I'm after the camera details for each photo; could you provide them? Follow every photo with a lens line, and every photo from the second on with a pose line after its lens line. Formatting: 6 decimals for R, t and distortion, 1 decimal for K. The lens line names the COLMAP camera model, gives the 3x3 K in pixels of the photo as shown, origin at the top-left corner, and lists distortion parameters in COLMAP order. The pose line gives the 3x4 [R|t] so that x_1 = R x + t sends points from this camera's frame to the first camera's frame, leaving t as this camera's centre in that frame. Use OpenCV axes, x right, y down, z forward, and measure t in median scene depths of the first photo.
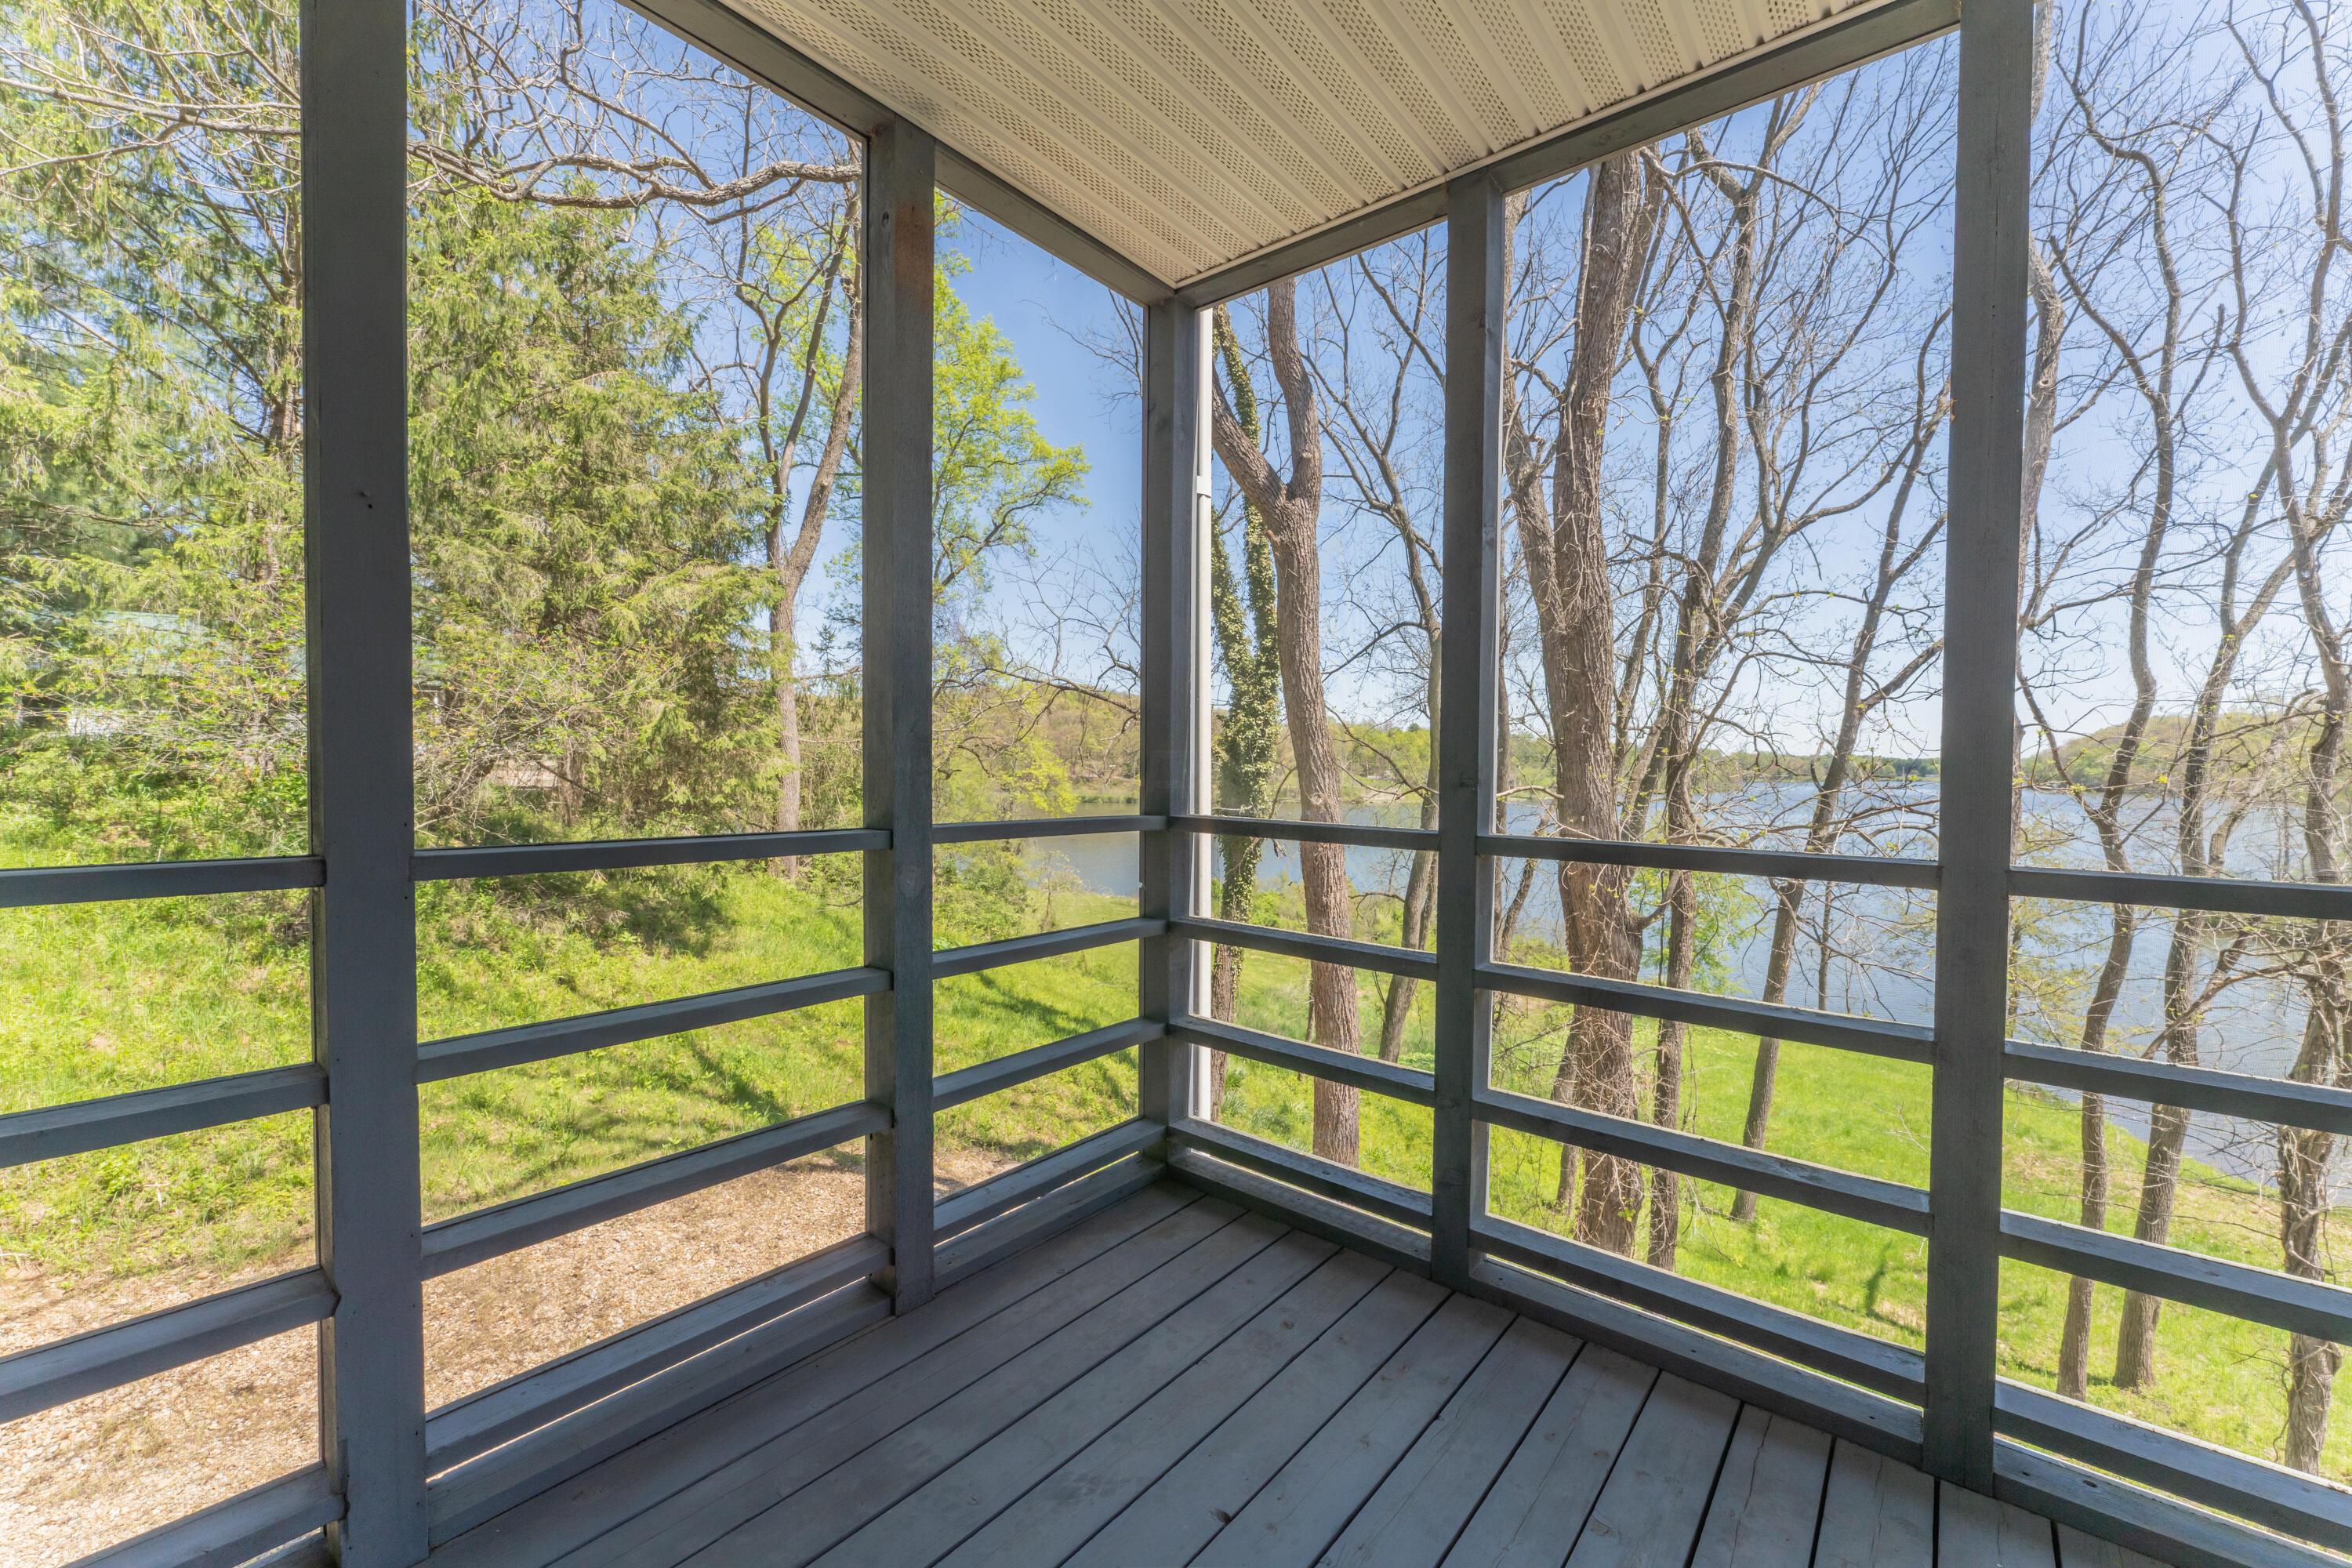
lens RADIAL K [[931.3, 0, 1180.0], [0, 931.3, 783.6], [0, 0, 1]] dist [-0.000161, -0.000909]
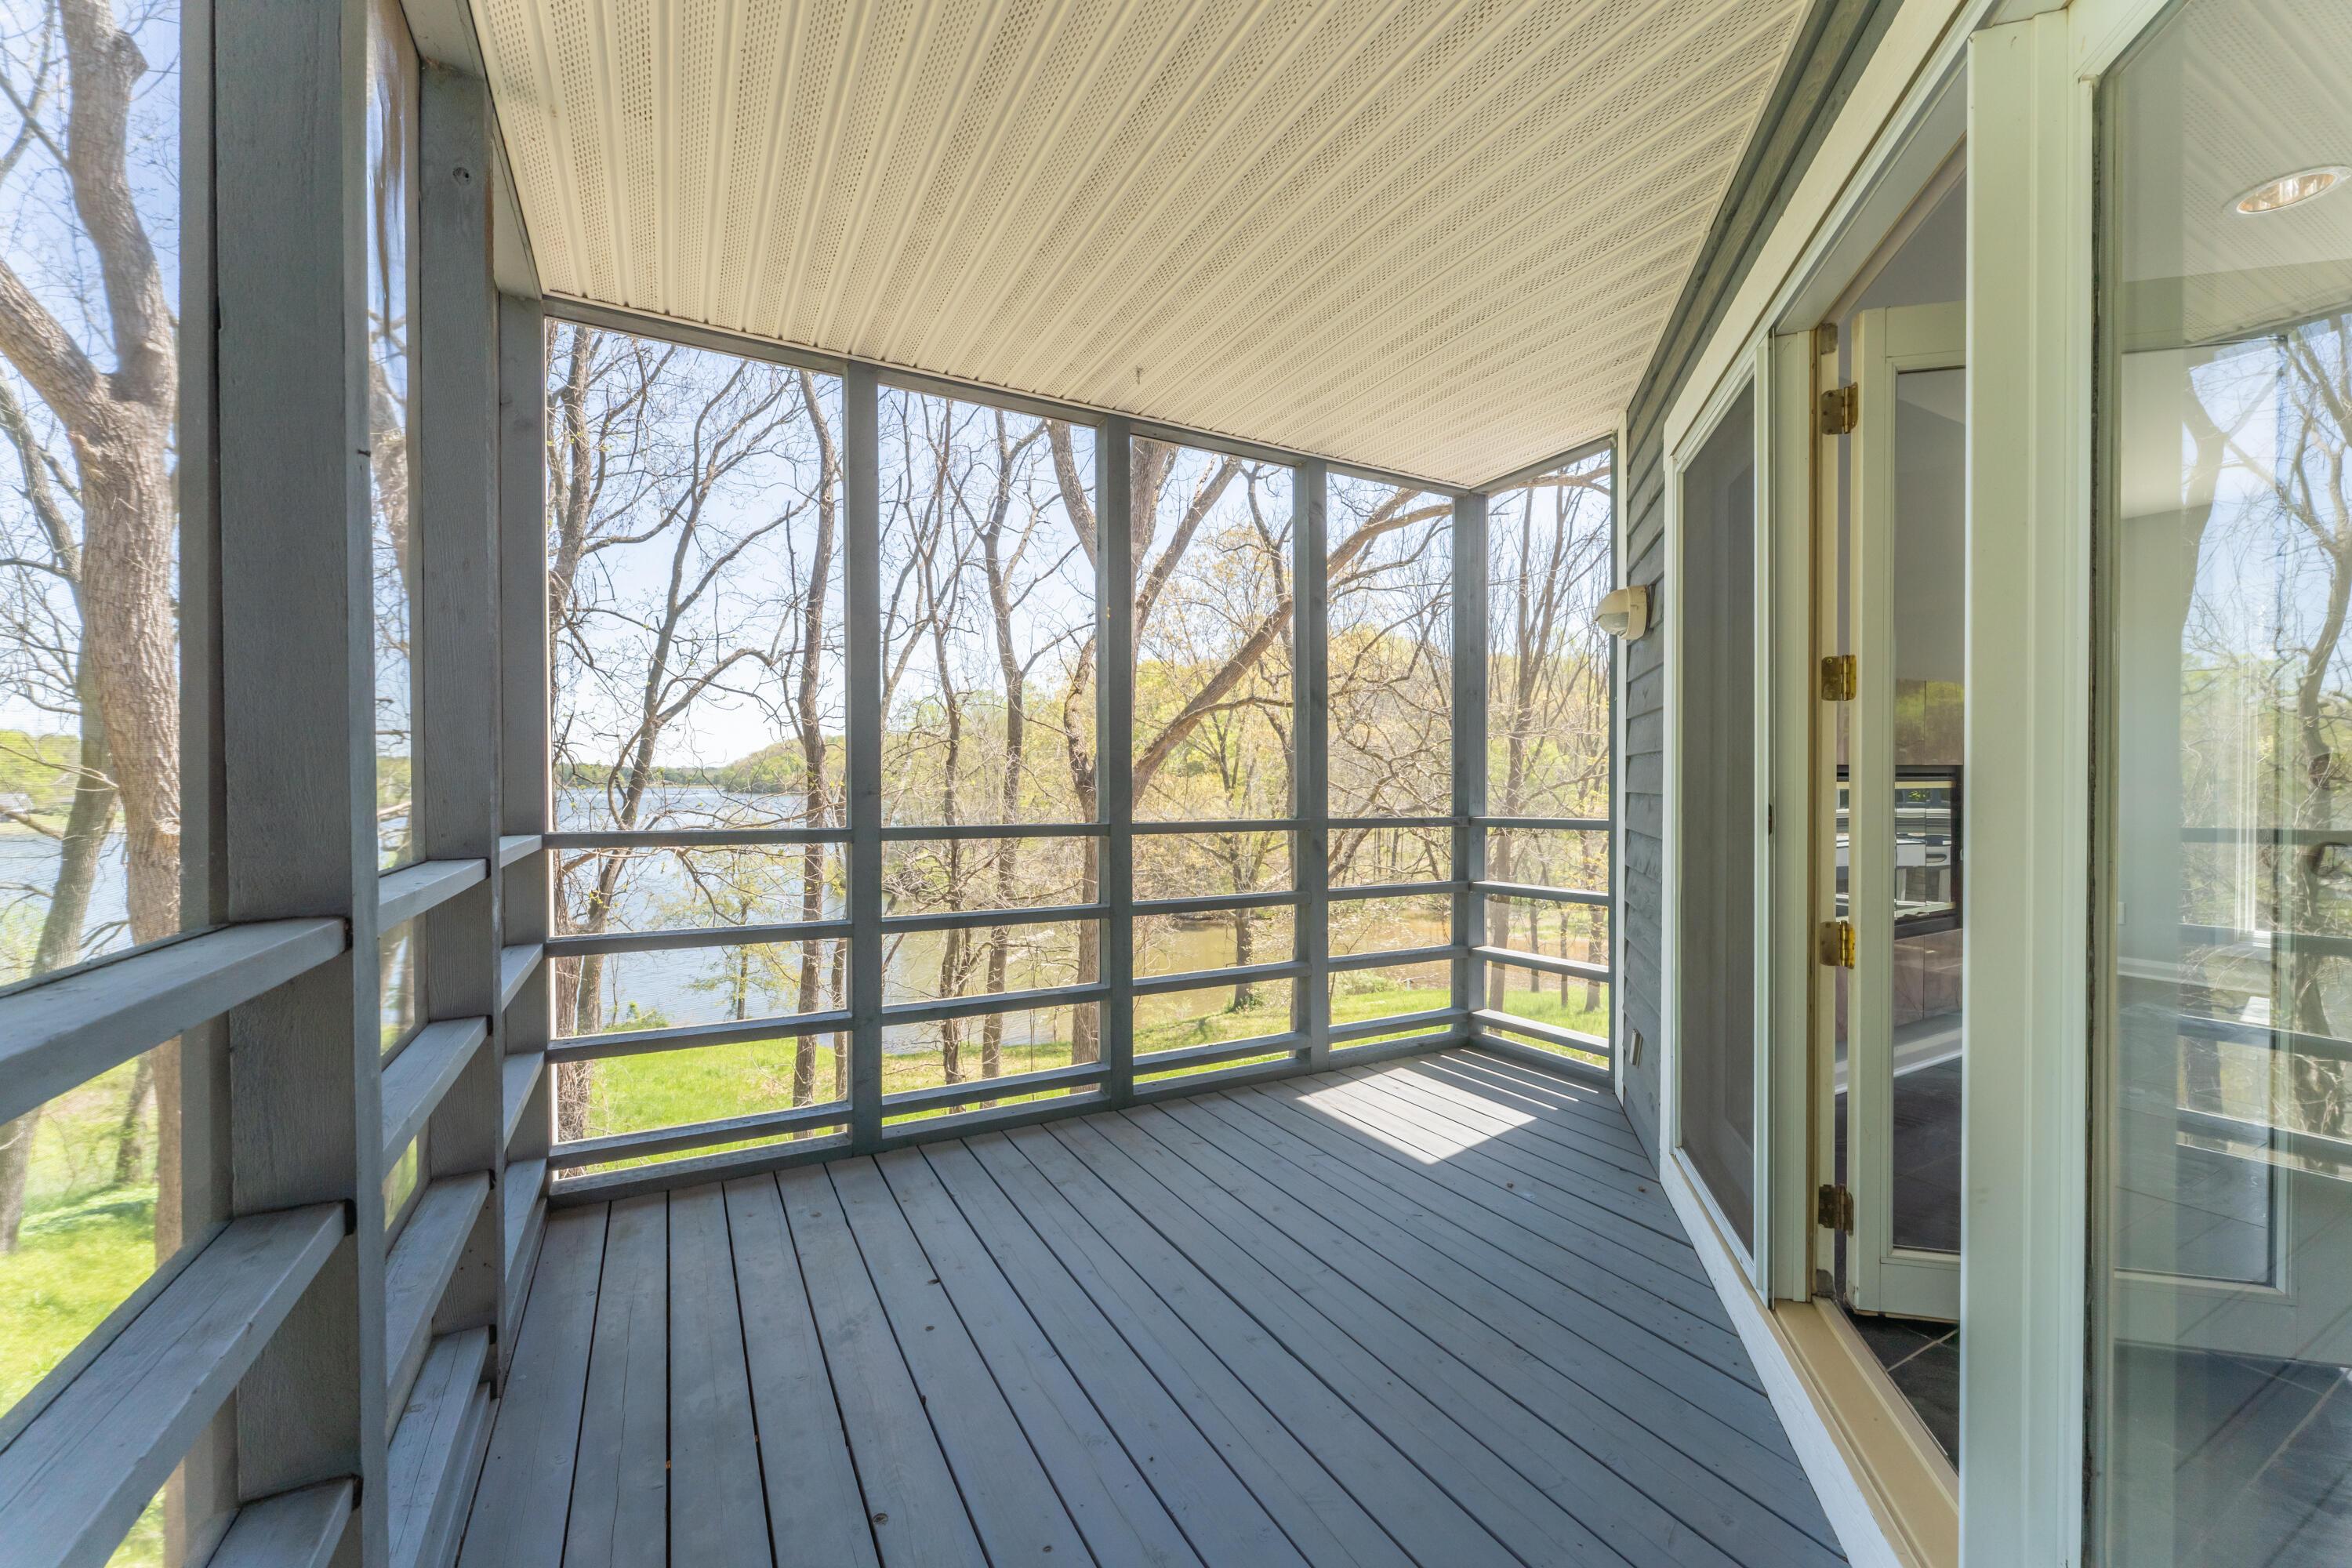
lens RADIAL K [[931.3, 0, 1163.3], [0, 931.3, 786.3], [0, 0, 1]] dist [-0.000161, -0.000909]
pose [[0.386031, -0.016365, 0.922341, -0.338647], [0.021617, 0.999729, 0.008691, -0.005427], [-0.922232, 0.016583, 0.386280, 0.017908]]
